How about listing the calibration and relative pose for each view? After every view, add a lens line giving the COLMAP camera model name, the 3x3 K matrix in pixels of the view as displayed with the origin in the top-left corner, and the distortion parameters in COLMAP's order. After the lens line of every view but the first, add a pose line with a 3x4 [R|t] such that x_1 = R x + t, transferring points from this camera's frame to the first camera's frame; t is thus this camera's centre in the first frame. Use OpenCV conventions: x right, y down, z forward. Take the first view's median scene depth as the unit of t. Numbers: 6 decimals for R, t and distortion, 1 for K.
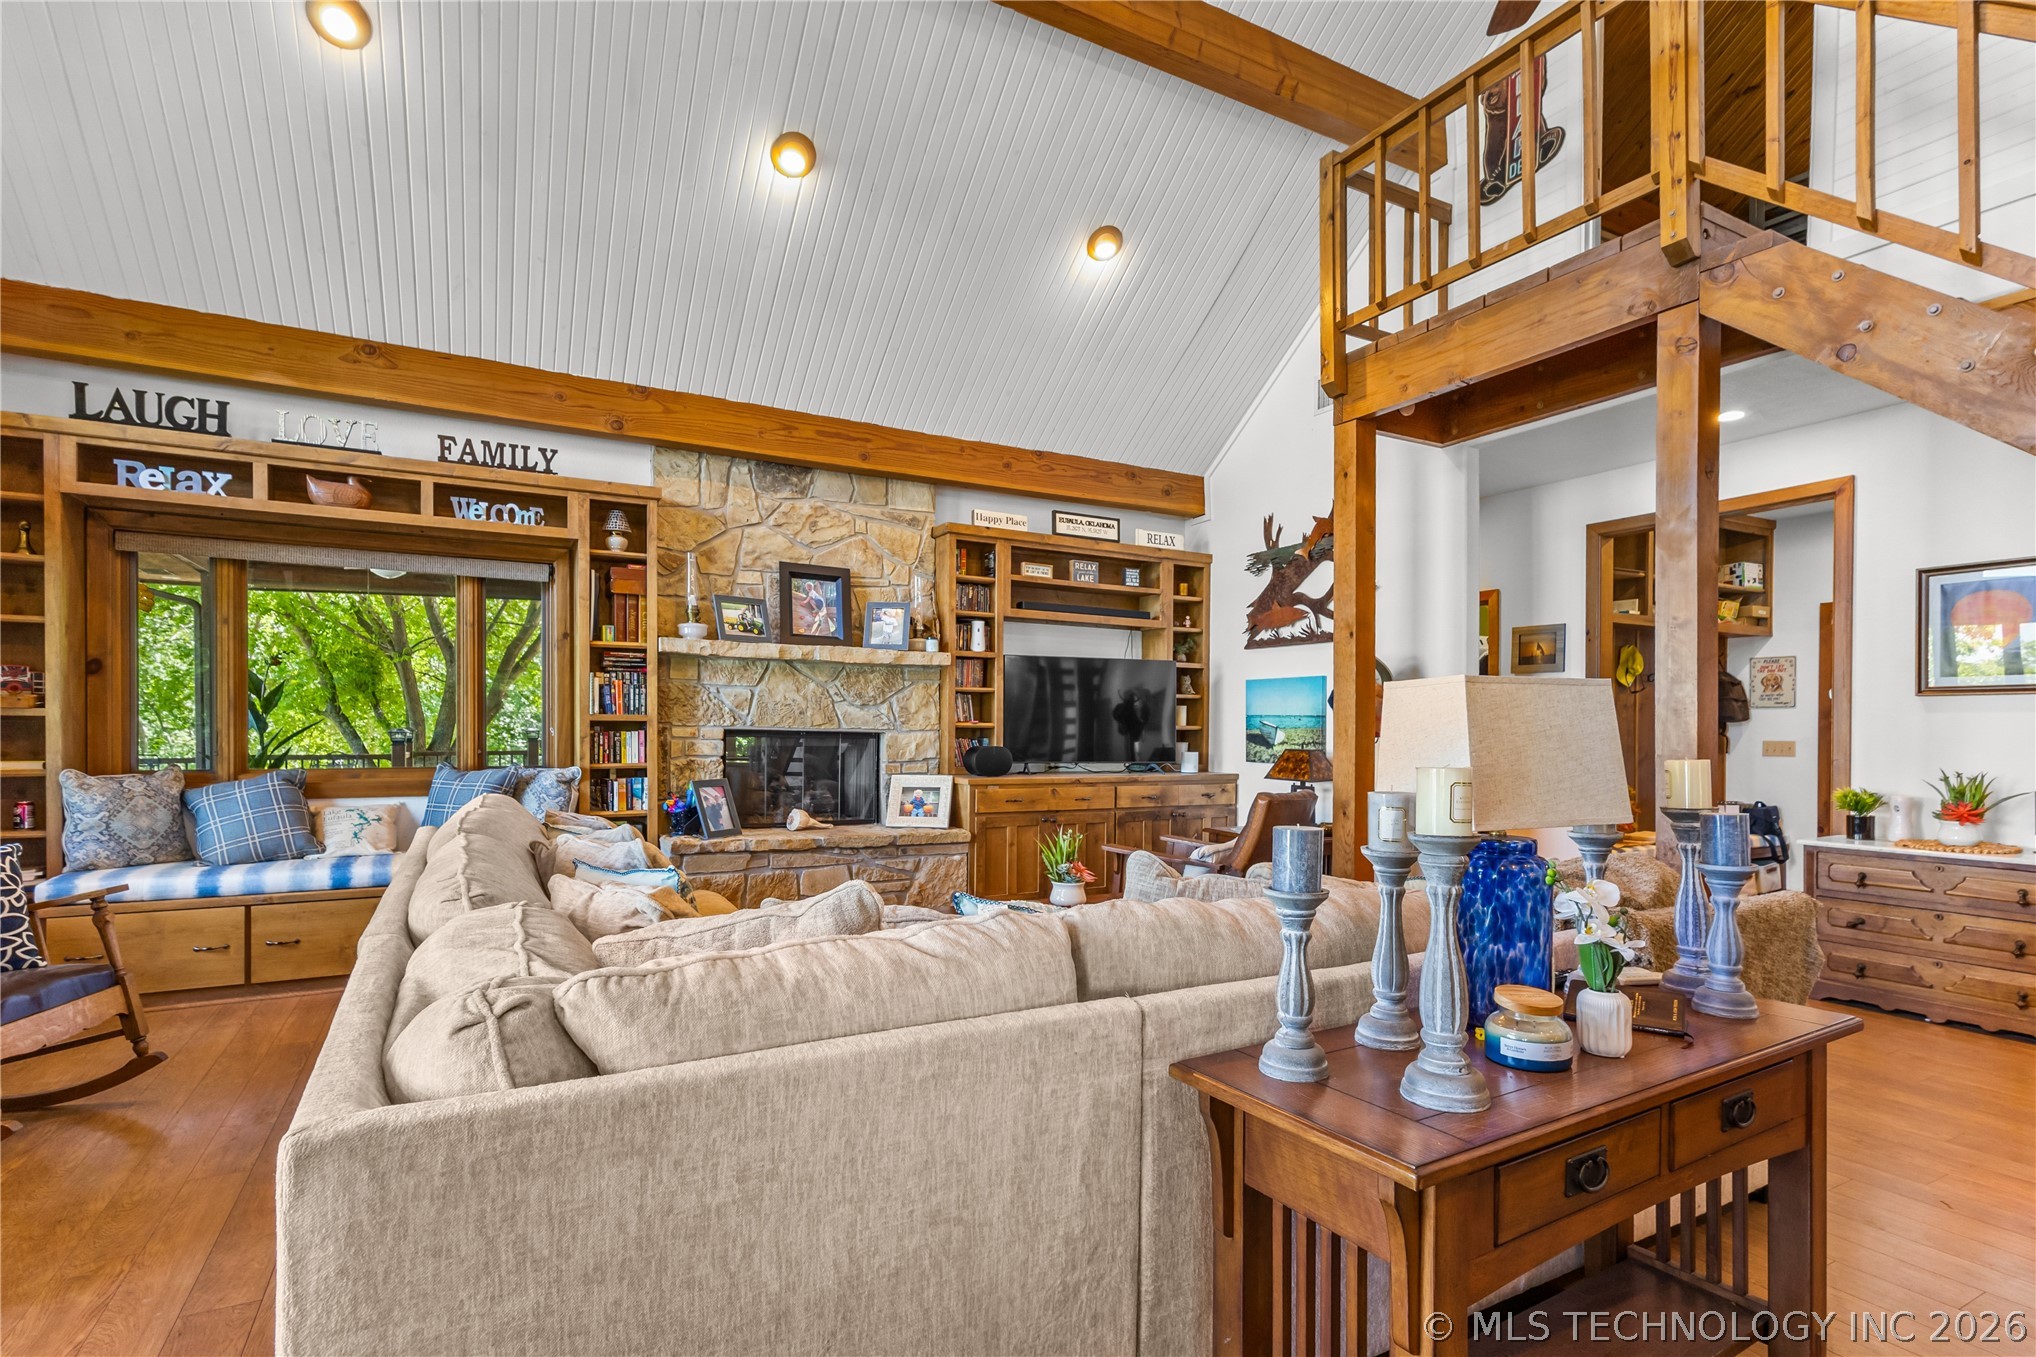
lens RADIAL K [[980.4, 0, 1030.6], [0, 980.4, 730.4], [0, 0, 1]] dist [0.001291, -0.000255]
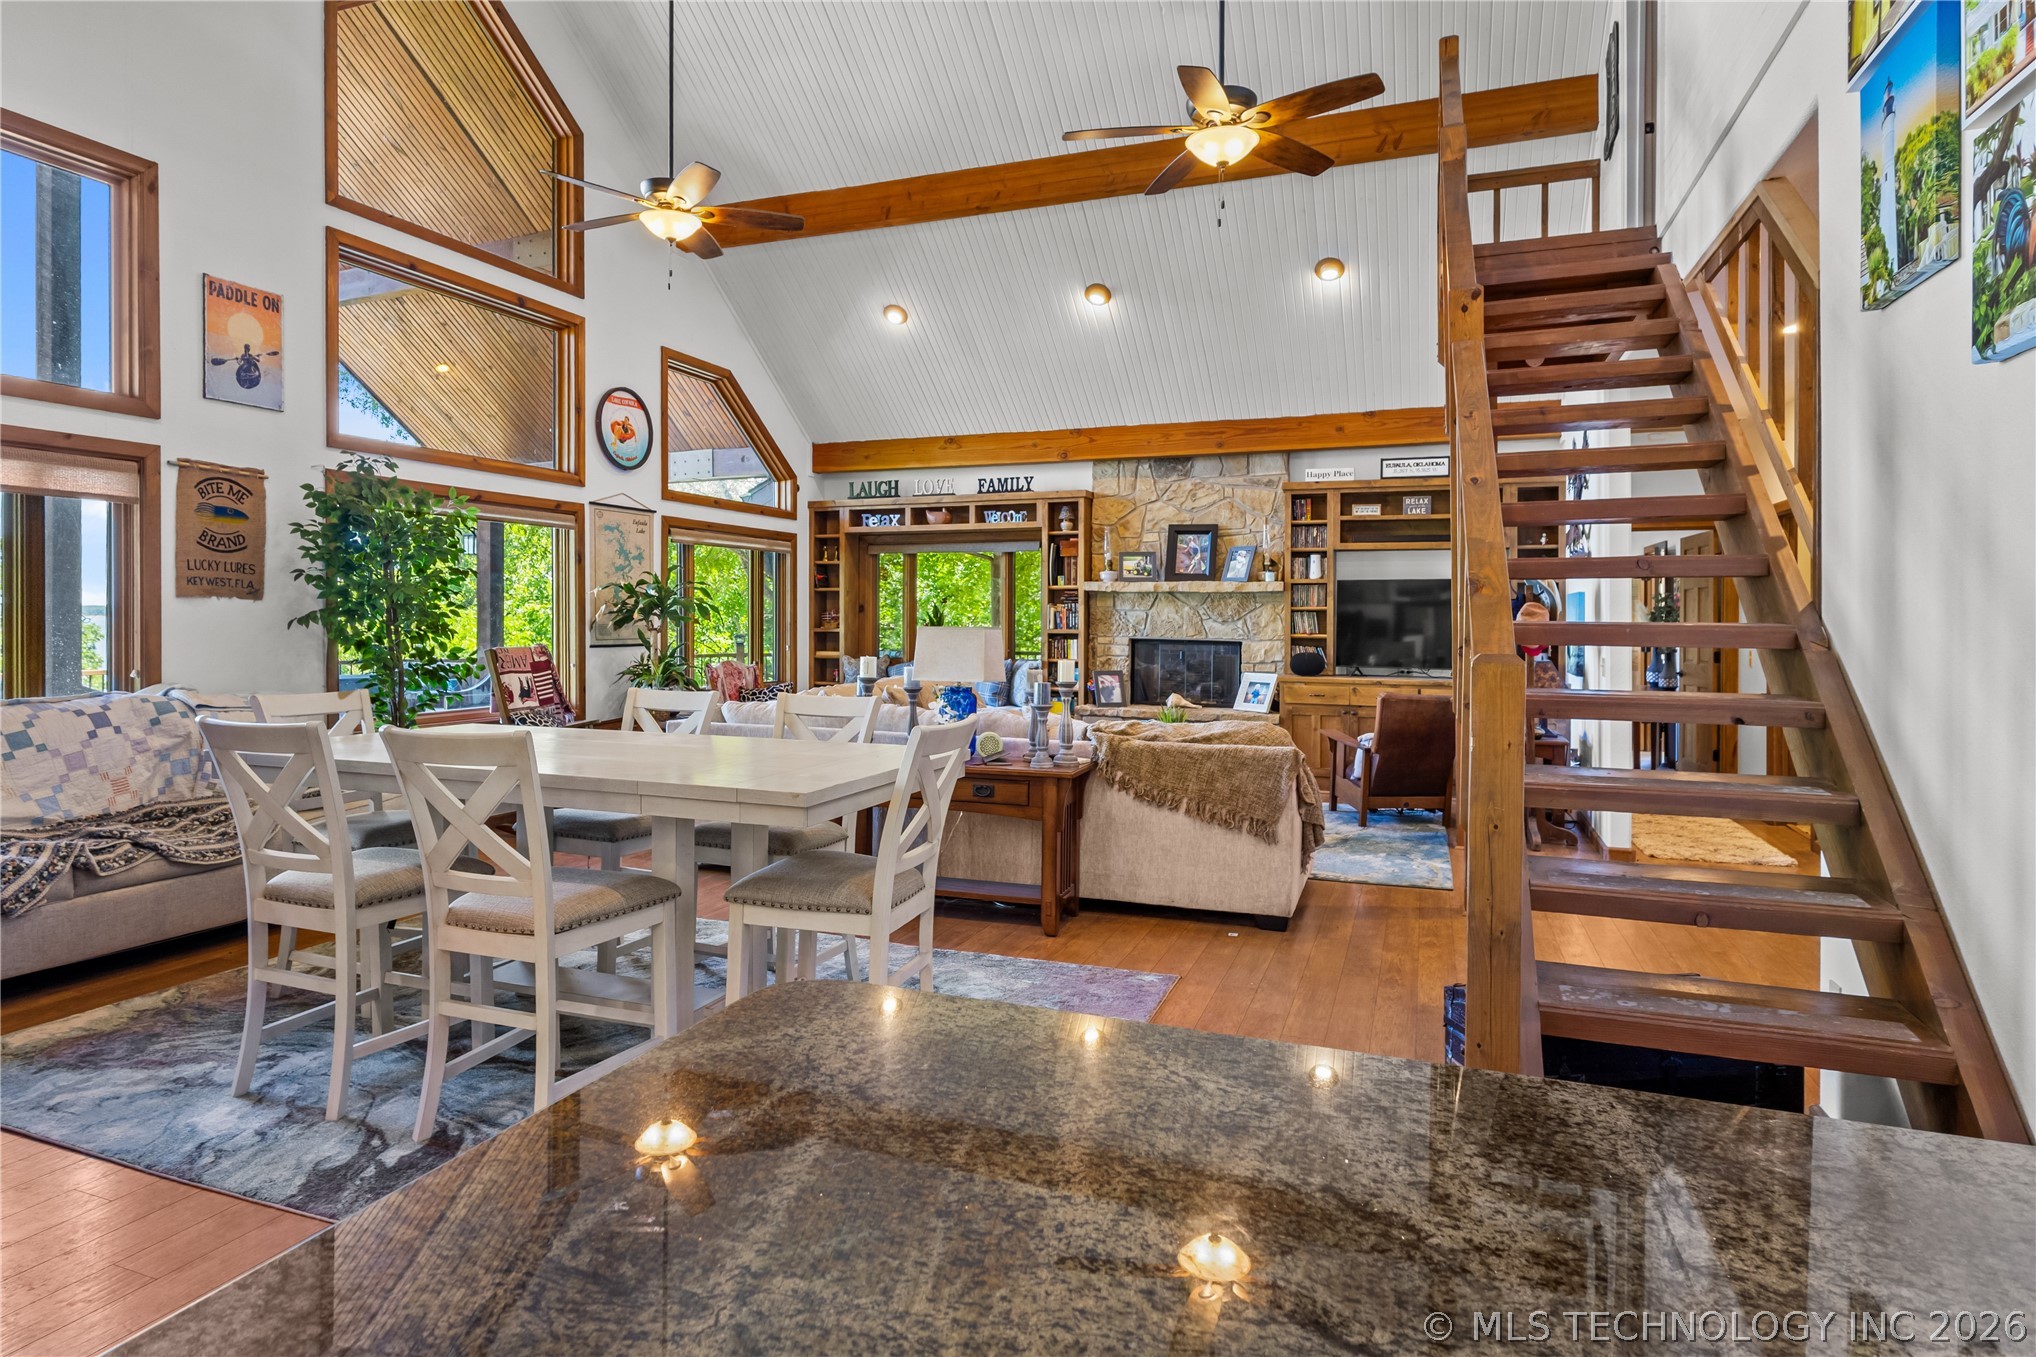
lens RADIAL K [[1106.8, 0, 999.2], [0, 1106.8, 662.9], [0, 0, 1]] dist [-0.007317, 0.002352]
pose [[0.641667, 0.024574, -0.766589, 0.927461], [-0.003622, 0.999573, 0.029011, -0.013170], [0.766975, -0.015839, 0.641482, -0.285727]]
